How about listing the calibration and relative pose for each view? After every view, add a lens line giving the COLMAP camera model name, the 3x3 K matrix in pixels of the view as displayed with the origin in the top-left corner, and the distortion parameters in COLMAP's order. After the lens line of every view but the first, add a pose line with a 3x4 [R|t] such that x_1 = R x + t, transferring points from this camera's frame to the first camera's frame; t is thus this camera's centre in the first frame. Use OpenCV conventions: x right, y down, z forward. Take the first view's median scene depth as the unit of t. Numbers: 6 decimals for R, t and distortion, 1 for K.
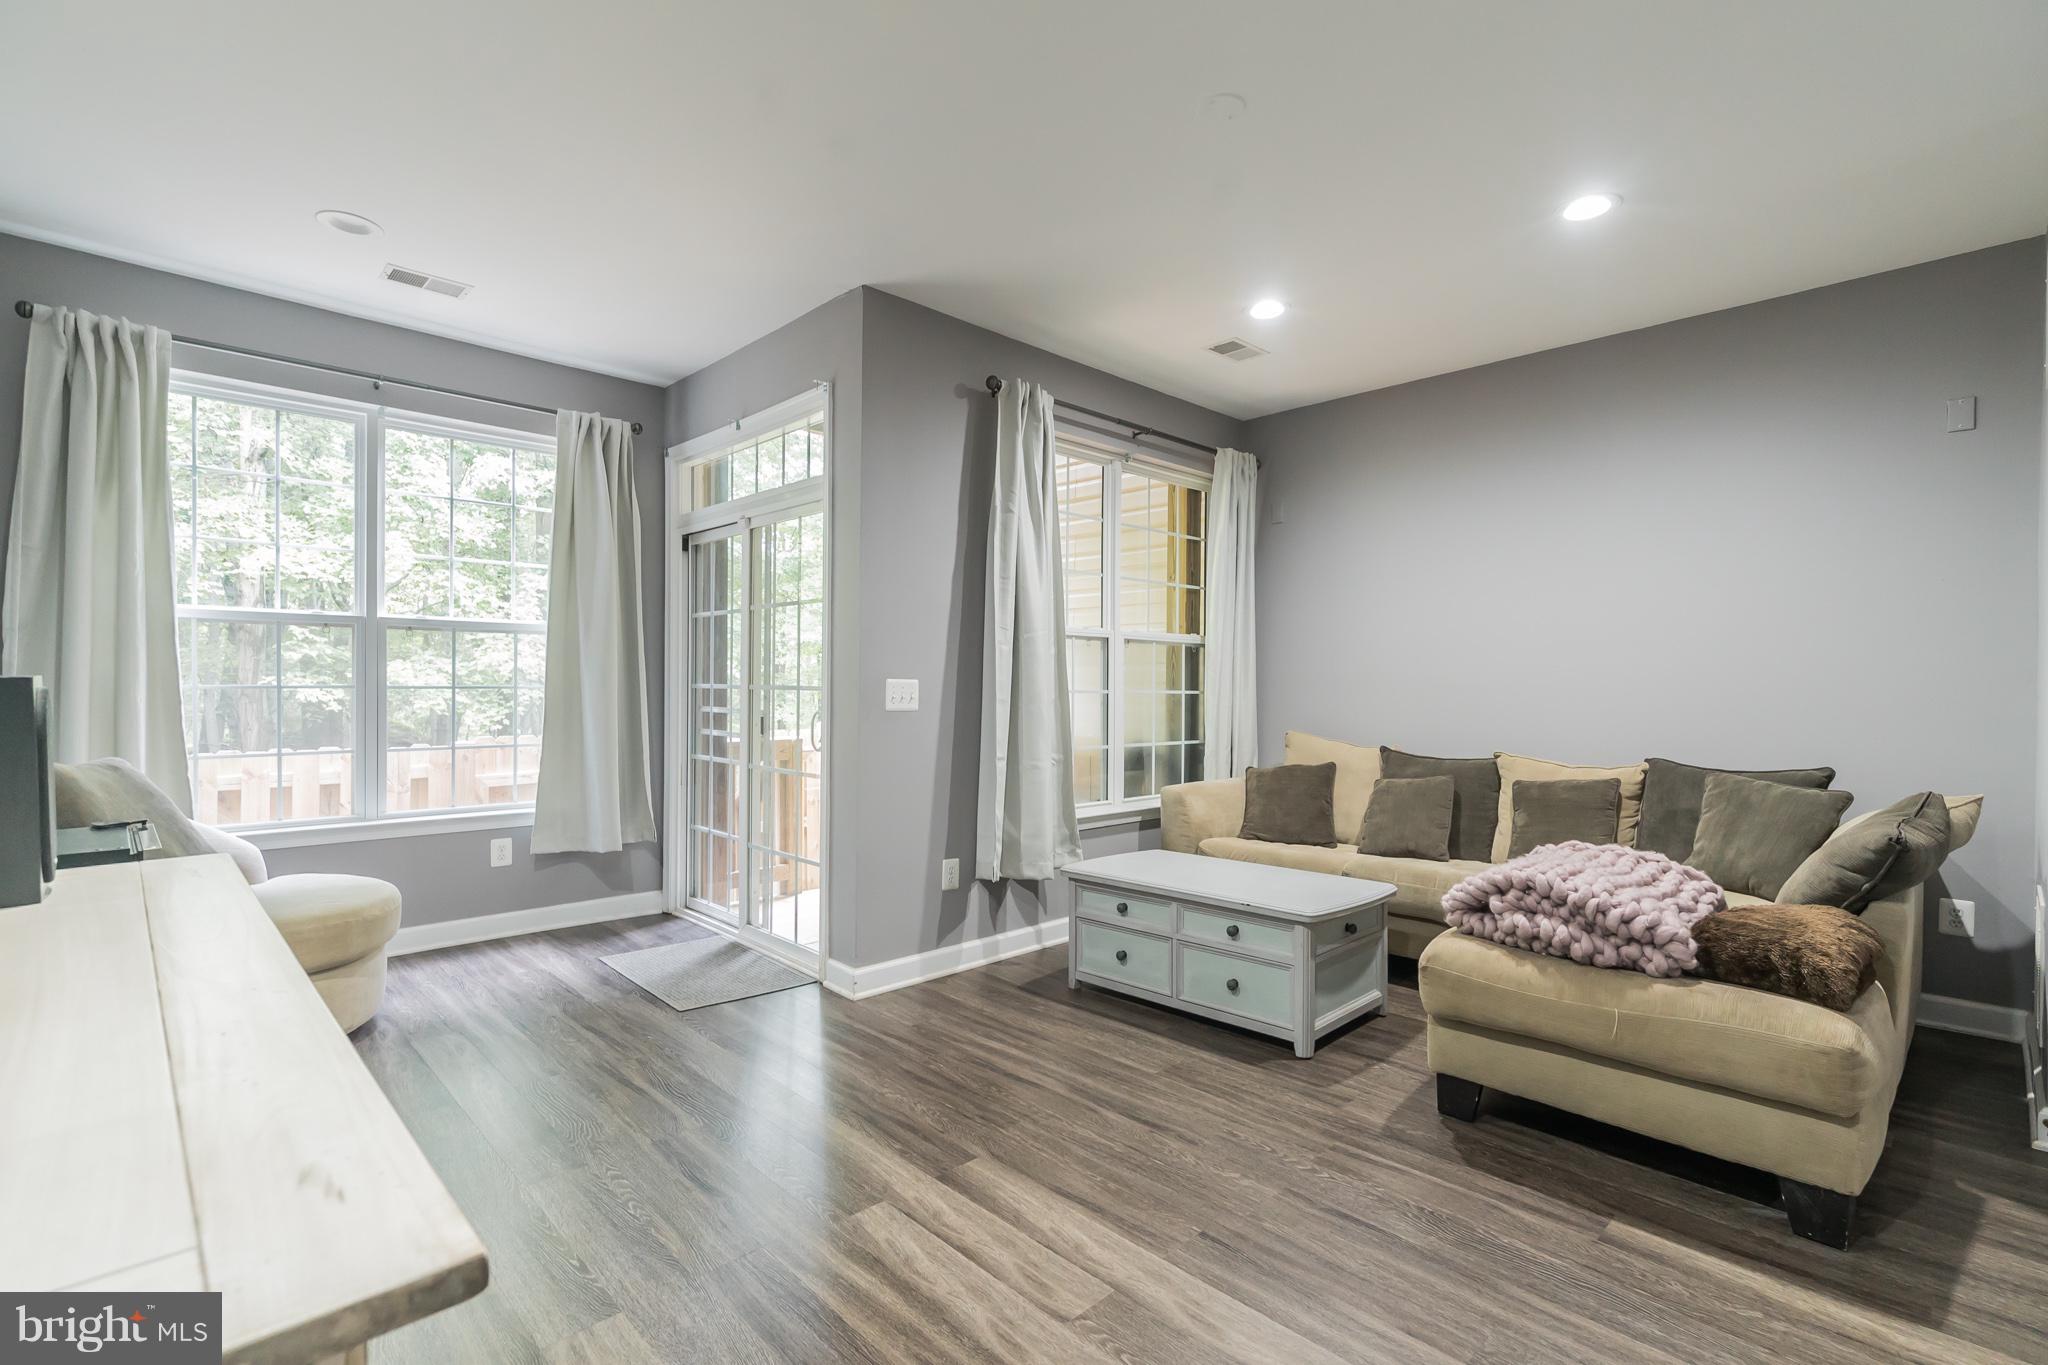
lens RADIAL K [[946.4, 0, 1022.1], [0, 946.4, 695.8], [0, 0, 1]] dist [-0.004401, 0.003589]
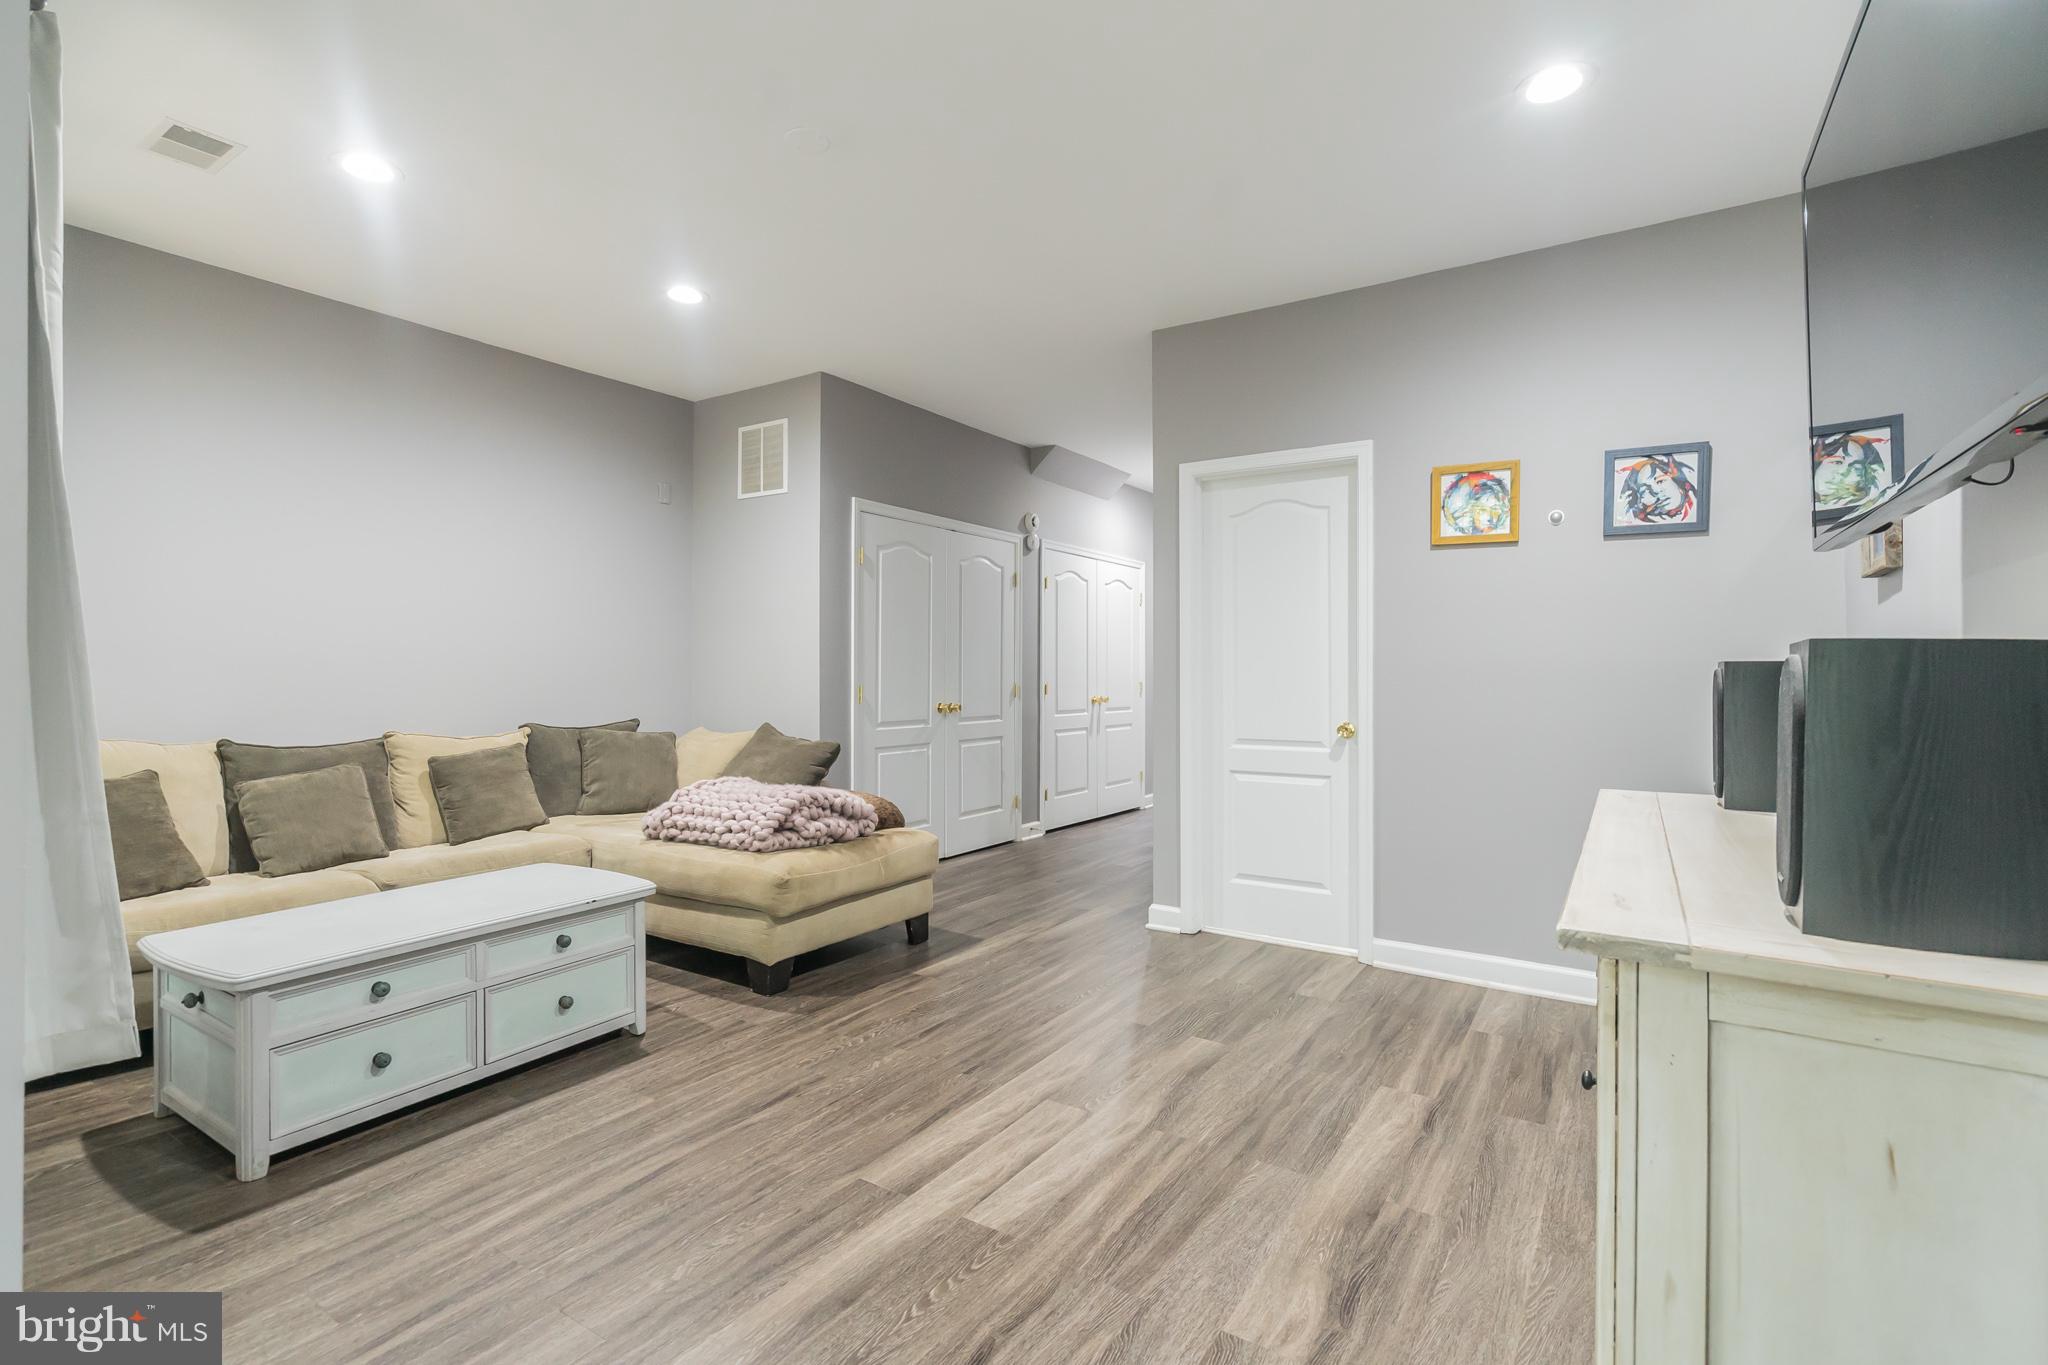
lens RADIAL K [[946.4, 0, 1021.6], [0, 946.4, 671.0], [0, 0, 1]] dist [-0.004401, 0.003589]
pose [[-0.223925, -0.005884, 0.974589, -0.888877], [0.007564, 0.999941, 0.007775, -0.005055], [-0.974577, 0.009113, -0.223867, 0.965333]]
